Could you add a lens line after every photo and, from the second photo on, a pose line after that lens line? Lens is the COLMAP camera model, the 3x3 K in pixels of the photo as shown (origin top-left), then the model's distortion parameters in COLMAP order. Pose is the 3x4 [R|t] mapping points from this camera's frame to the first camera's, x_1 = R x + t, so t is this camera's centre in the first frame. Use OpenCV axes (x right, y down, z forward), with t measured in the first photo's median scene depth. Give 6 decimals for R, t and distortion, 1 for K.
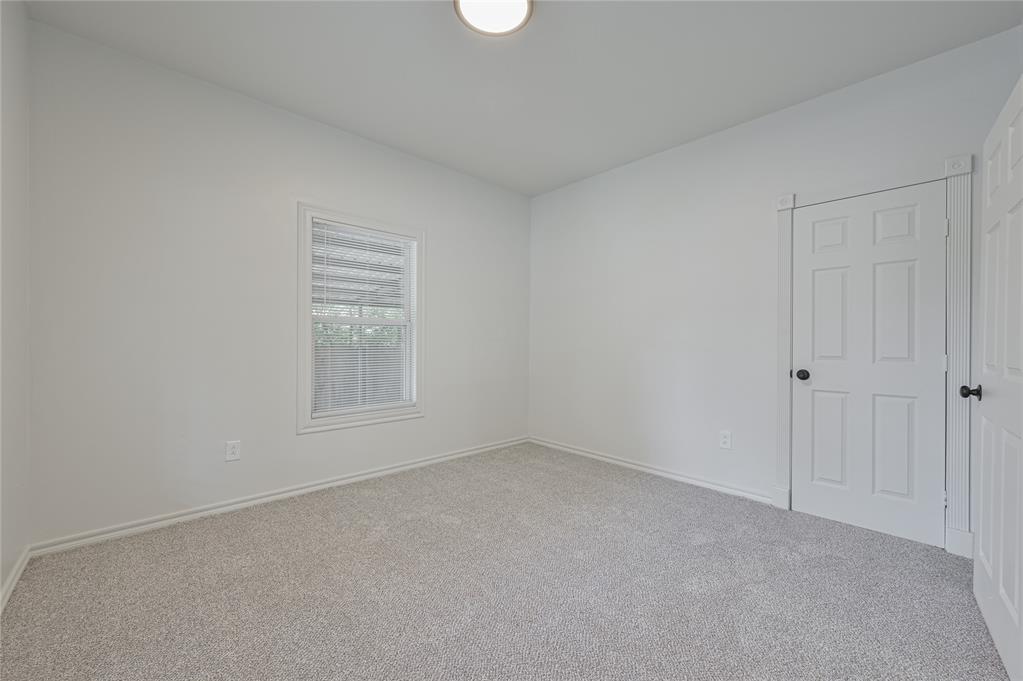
lens RADIAL K [[403.1, 0, 510.6], [0, 403.1, 343.5], [0, 0, 1]] dist [0.000158, -0.000025]
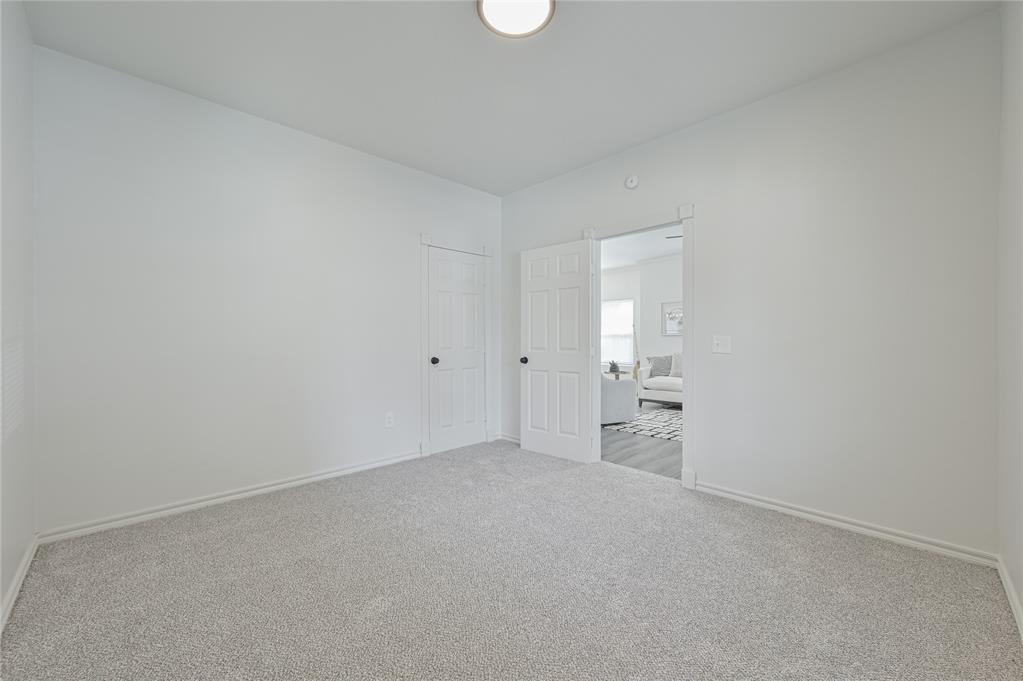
lens RADIAL K [[403.1, 0, 510.6], [0, 403.1, 343.5], [0, 0, 1]] dist [0.000158, -0.000025]
pose [[-0.027896, -0.012252, 0.999536, -0.674758], [0.004017, 0.999915, 0.012369, -0.002315], [-0.999603, 0.004360, -0.027844, 0.673176]]
